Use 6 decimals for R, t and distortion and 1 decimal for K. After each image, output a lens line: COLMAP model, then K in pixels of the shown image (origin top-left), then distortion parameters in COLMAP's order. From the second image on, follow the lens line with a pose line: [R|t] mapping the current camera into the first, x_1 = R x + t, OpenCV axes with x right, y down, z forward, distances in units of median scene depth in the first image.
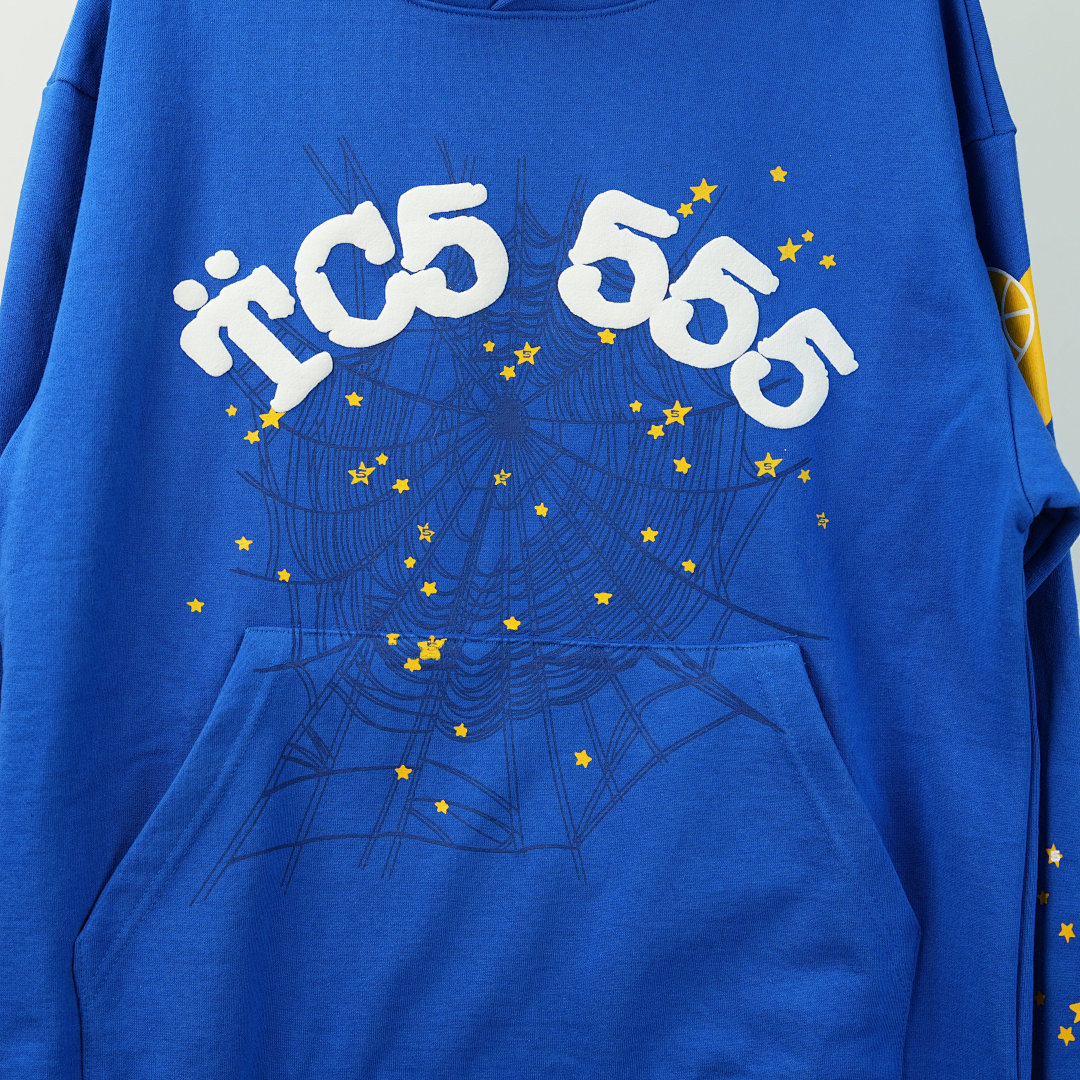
lens RADIAL K [[2566.1, 0, 538.7], [0, 2566.1, 542.2], [0, 0, 1]] dist [0.209622, 0.000000]
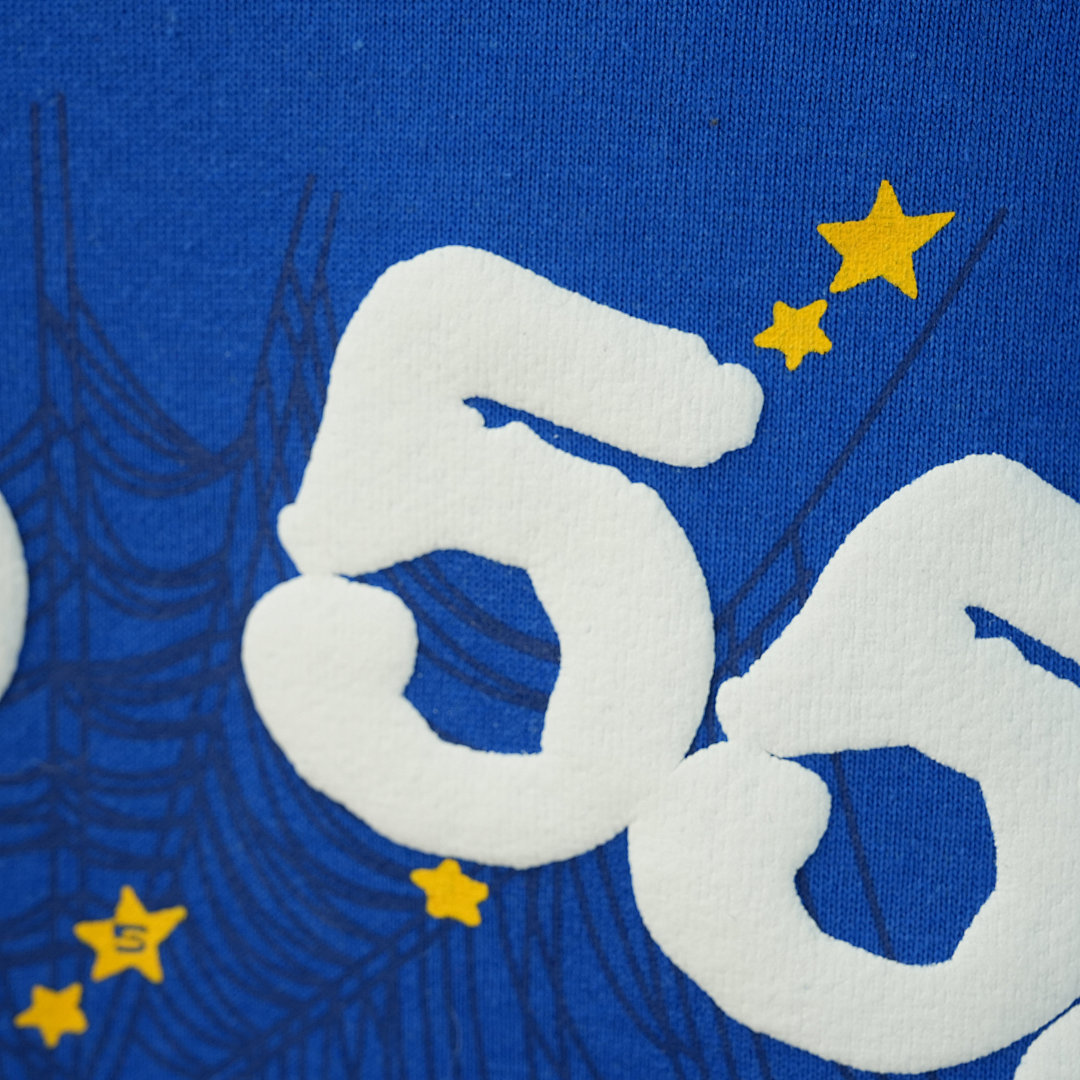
lens RADIAL K [[2566.1, 0, 533.5], [0, 2566.1, 539.4], [0, 0, 1]] dist [0.209622, 0.000000]
pose [[0.977443, 0.011935, -0.210861, 0.080926], [0.021878, 0.987309, 0.157300, -0.146038], [0.210062, -0.158365, 0.964777, 0.790168]]
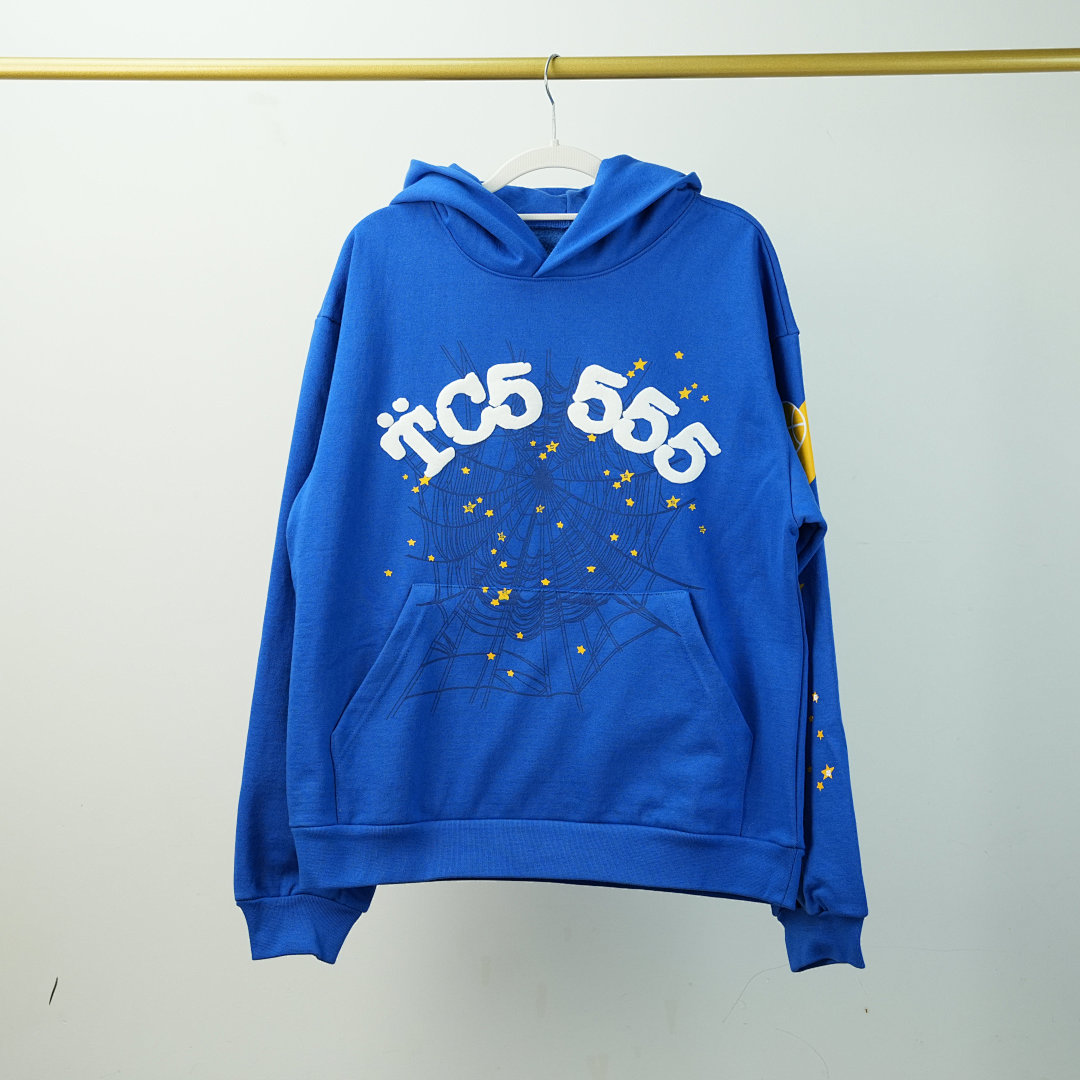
lens RADIAL K [[2566.1, 0, 543.9], [0, 2566.1, 546.9], [0, 0, 1]] dist [0.209622, 0.000000]
pose [[0.994634, -0.003893, -0.103386, 0.195307], [0.003858, 0.999992, -0.000533, 0.005493], [0.103388, 0.000131, 0.994641, -0.985578]]
